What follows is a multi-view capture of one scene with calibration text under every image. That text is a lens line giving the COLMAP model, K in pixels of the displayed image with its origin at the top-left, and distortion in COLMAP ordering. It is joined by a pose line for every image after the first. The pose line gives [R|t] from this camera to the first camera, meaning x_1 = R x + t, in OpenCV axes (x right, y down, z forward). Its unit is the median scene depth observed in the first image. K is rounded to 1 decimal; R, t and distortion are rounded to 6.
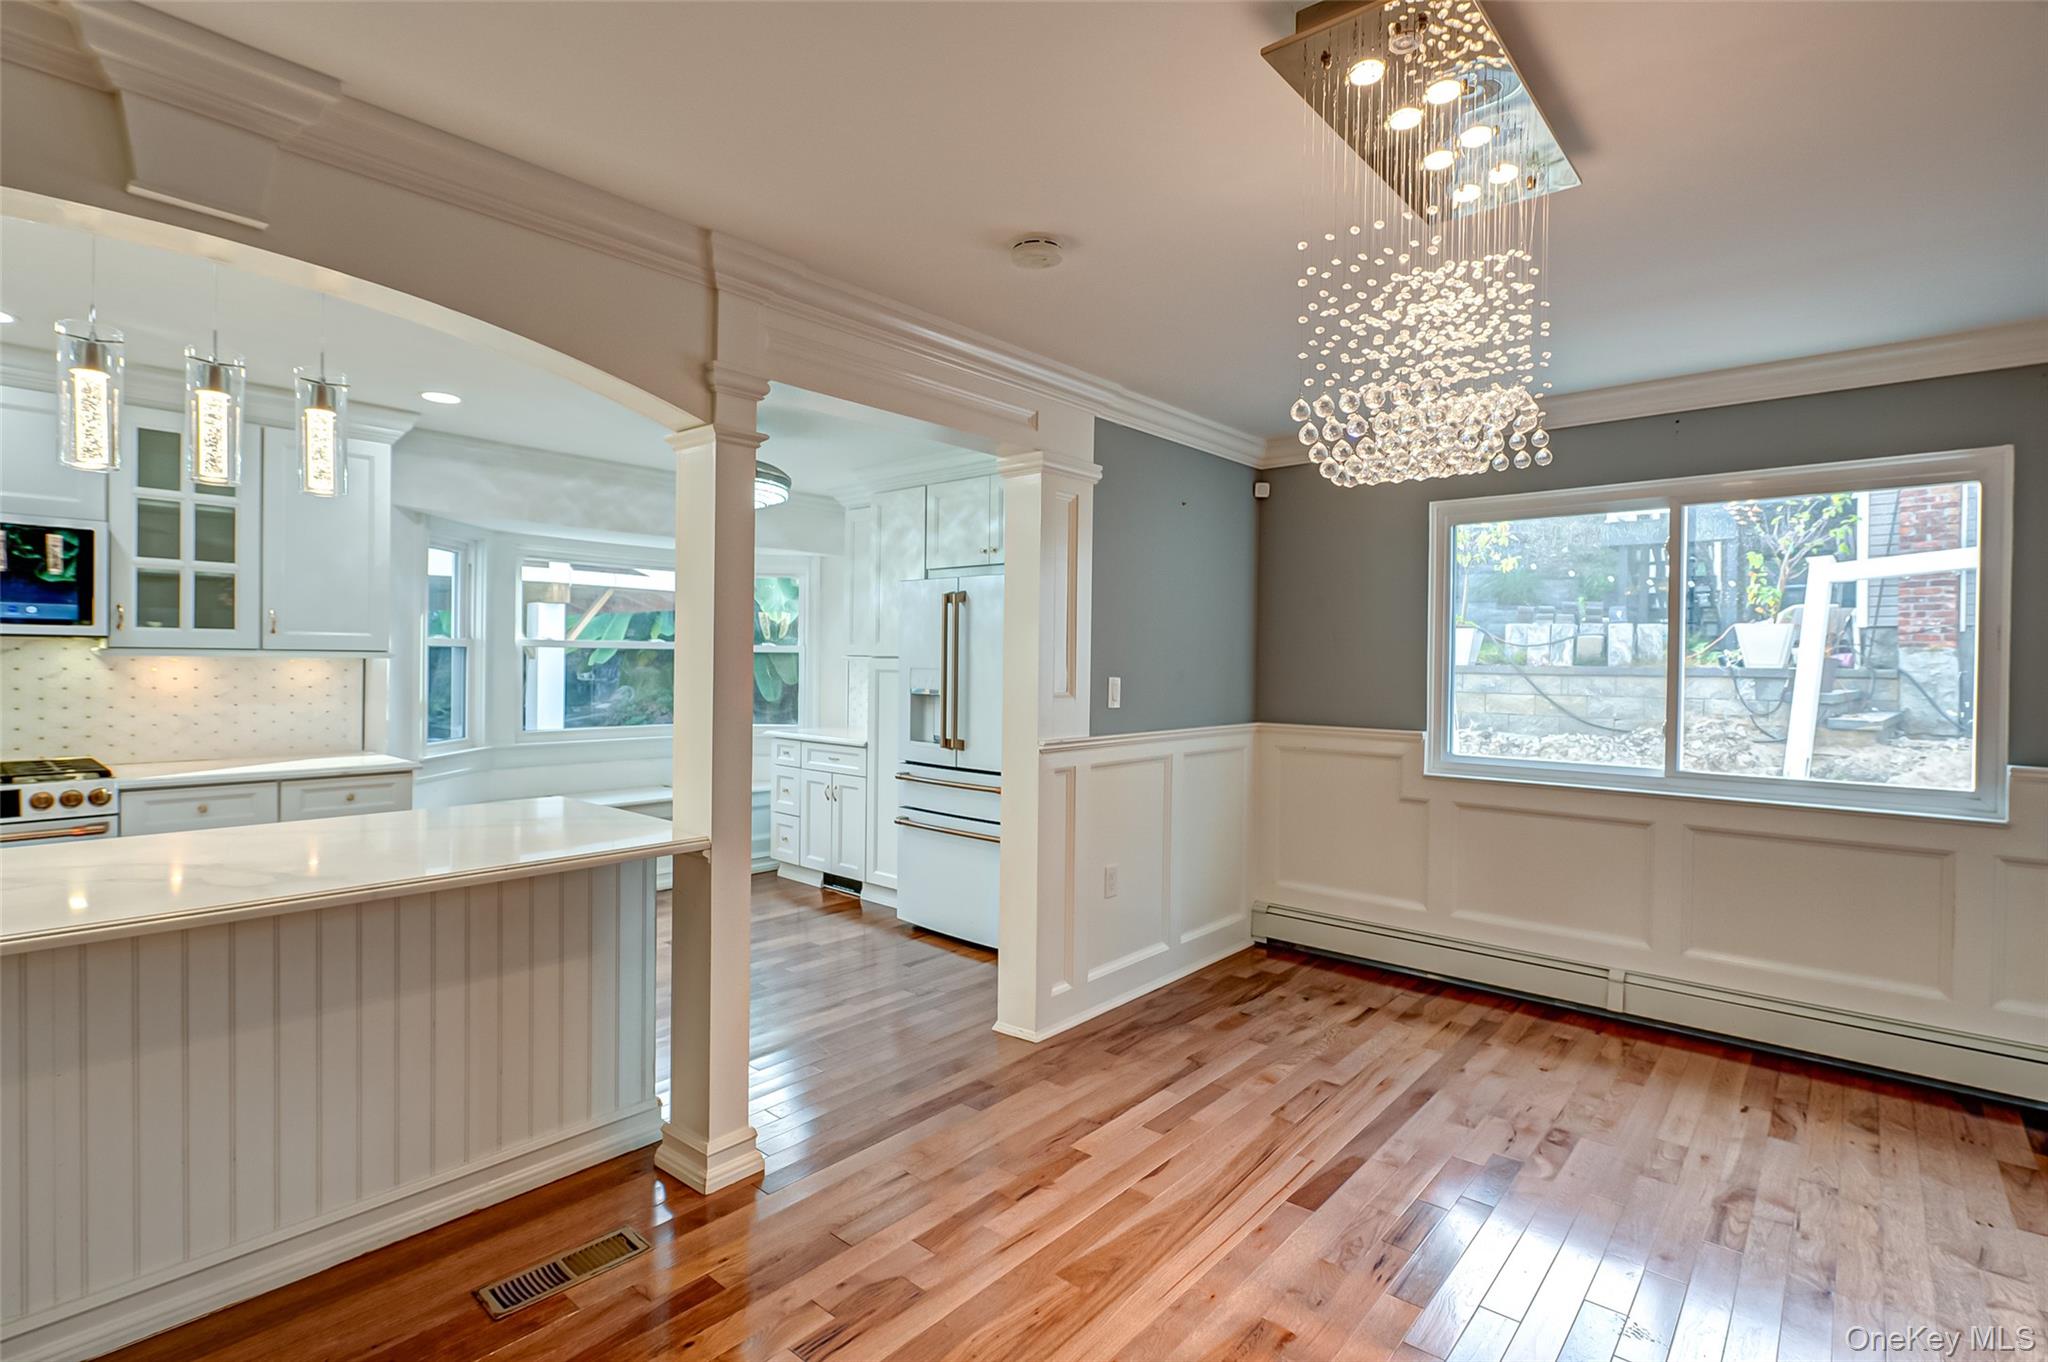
lens RADIAL K [[975.2, 0, 1036.3], [0, 975.2, 667.0], [0, 0, 1]] dist [-0.004042, -0.002088]
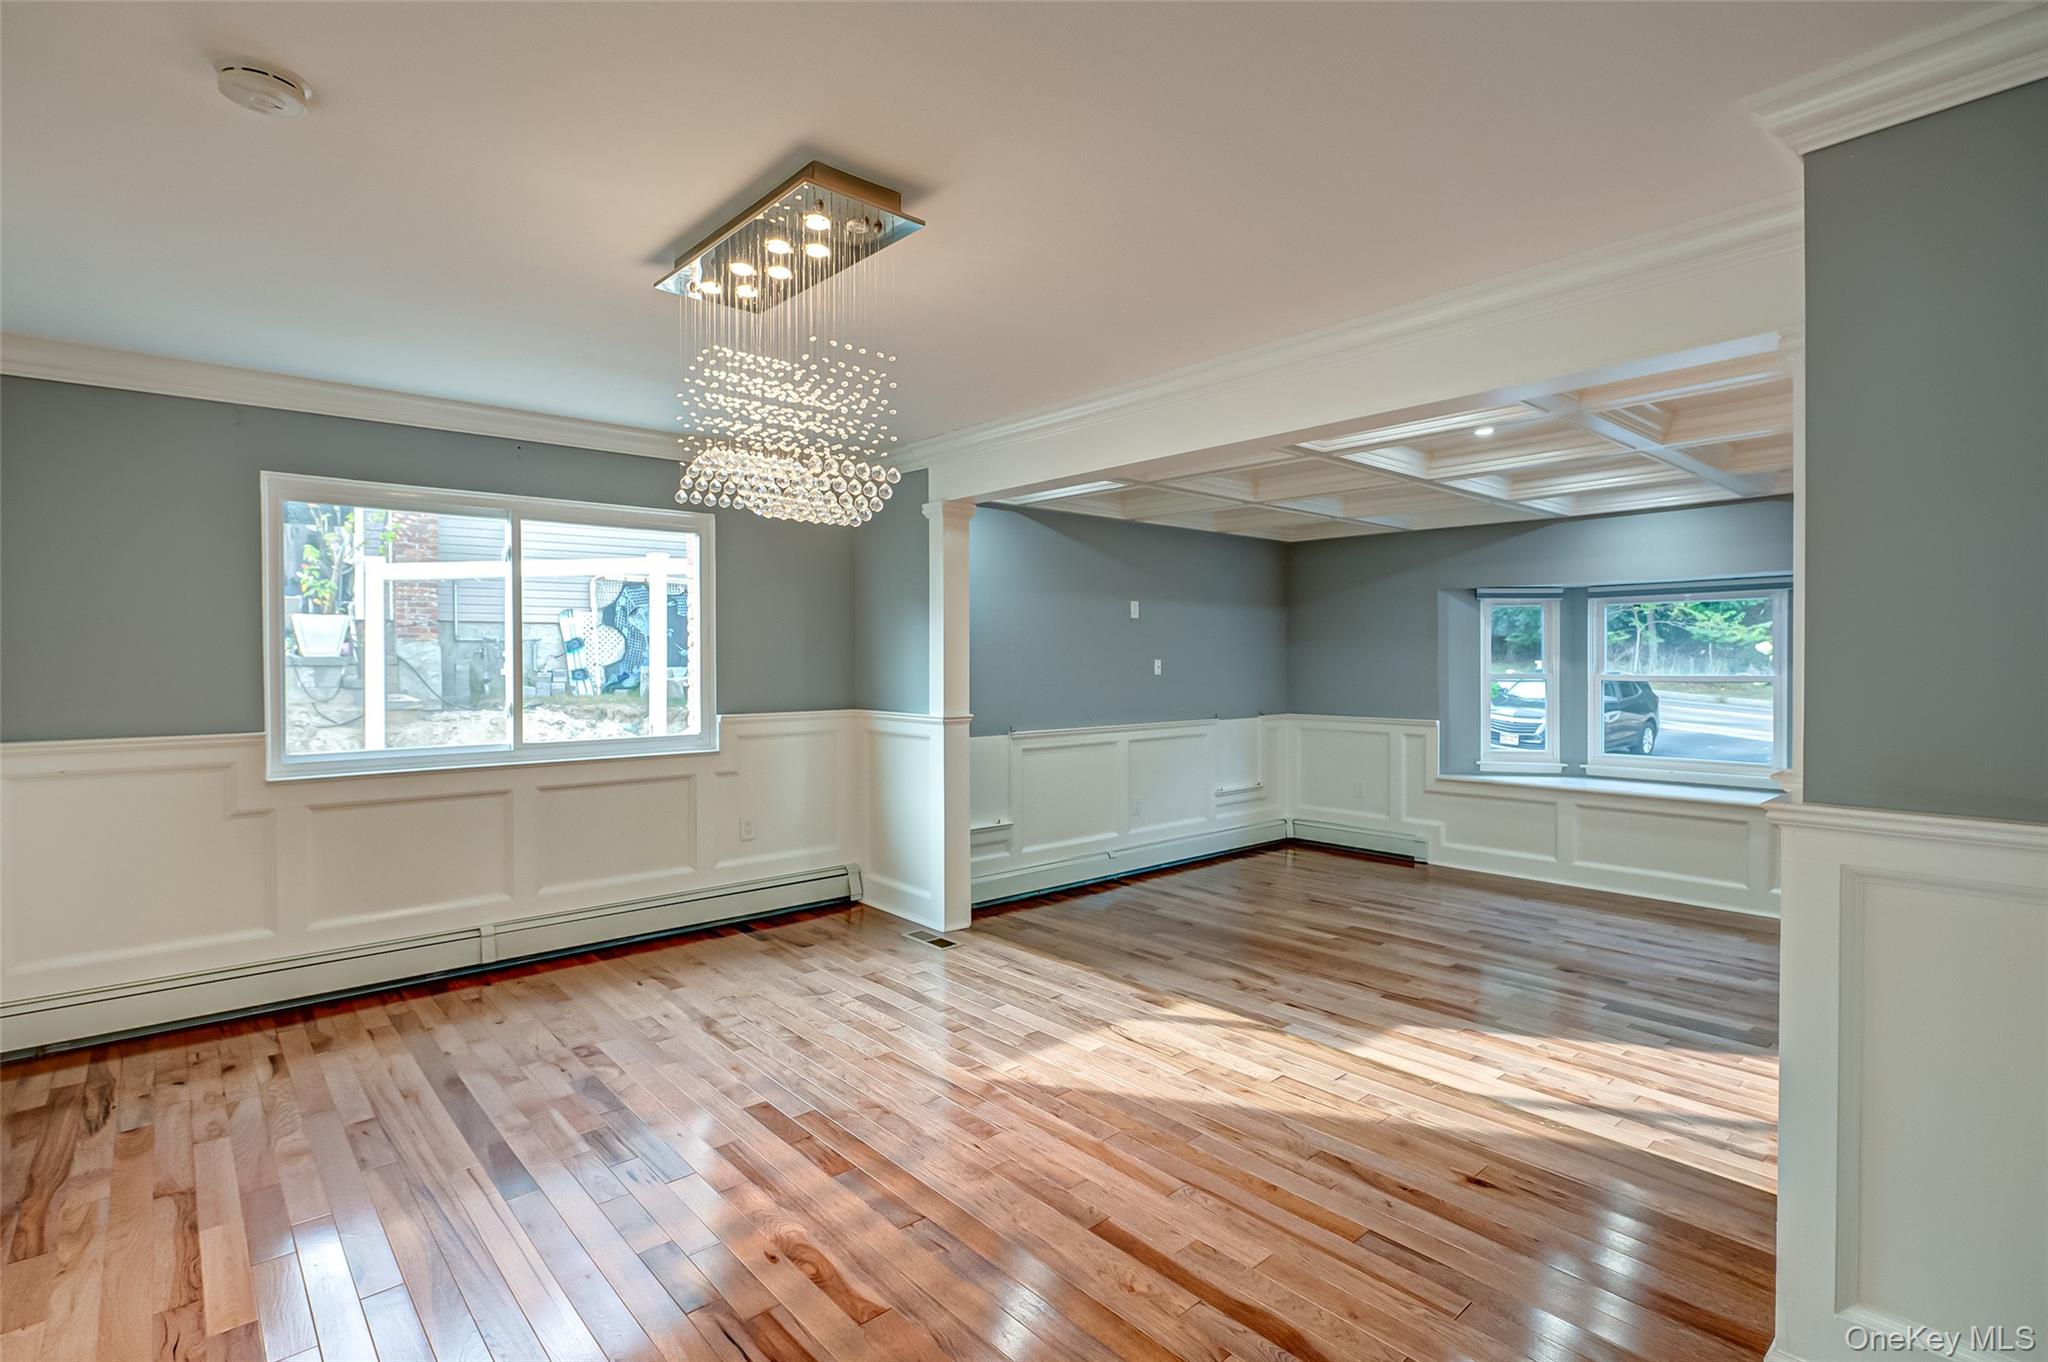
lens RADIAL K [[975.2, 0, 1036.4], [0, 975.2, 671.9], [0, 0, 1]] dist [-0.004042, -0.002088]
pose [[0.124971, -0.026206, 0.991814, -0.390587], [0.009196, 0.999639, 0.025254, -0.004328], [-0.992118, 0.005965, 0.125167, 0.207604]]
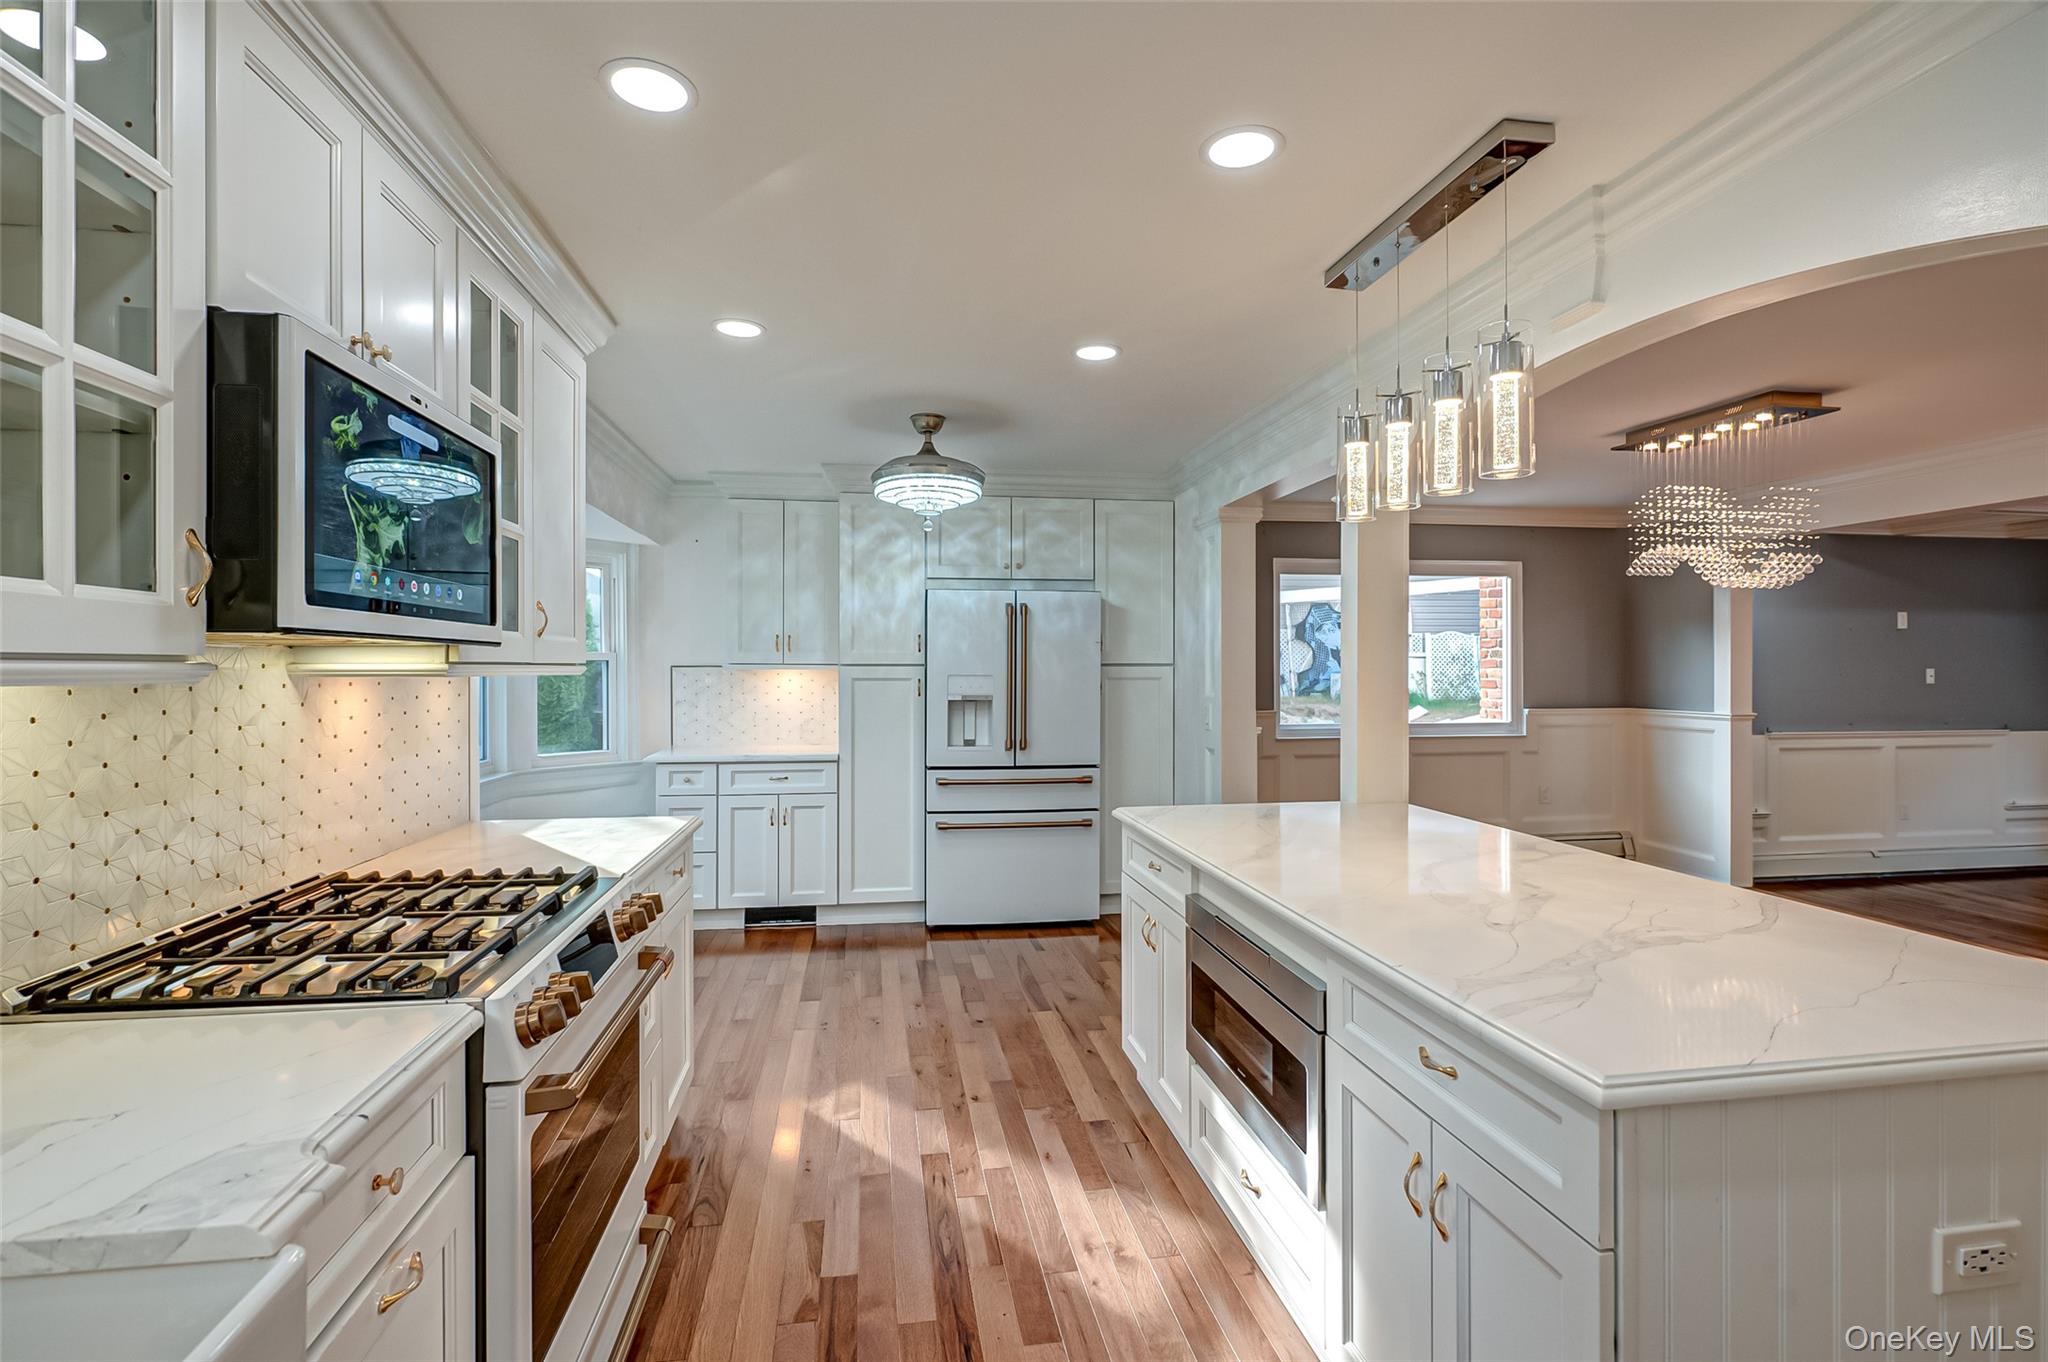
lens RADIAL K [[975.2, 0, 1031.3], [0, 975.2, 670.1], [0, 0, 1]] dist [-0.004042, -0.002088]
pose [[0.640183, -0.014889, 0.768078, -1.035337], [0.013420, 0.999876, 0.008197, -0.014268], [-0.768105, 0.005060, 0.640304, 0.337157]]
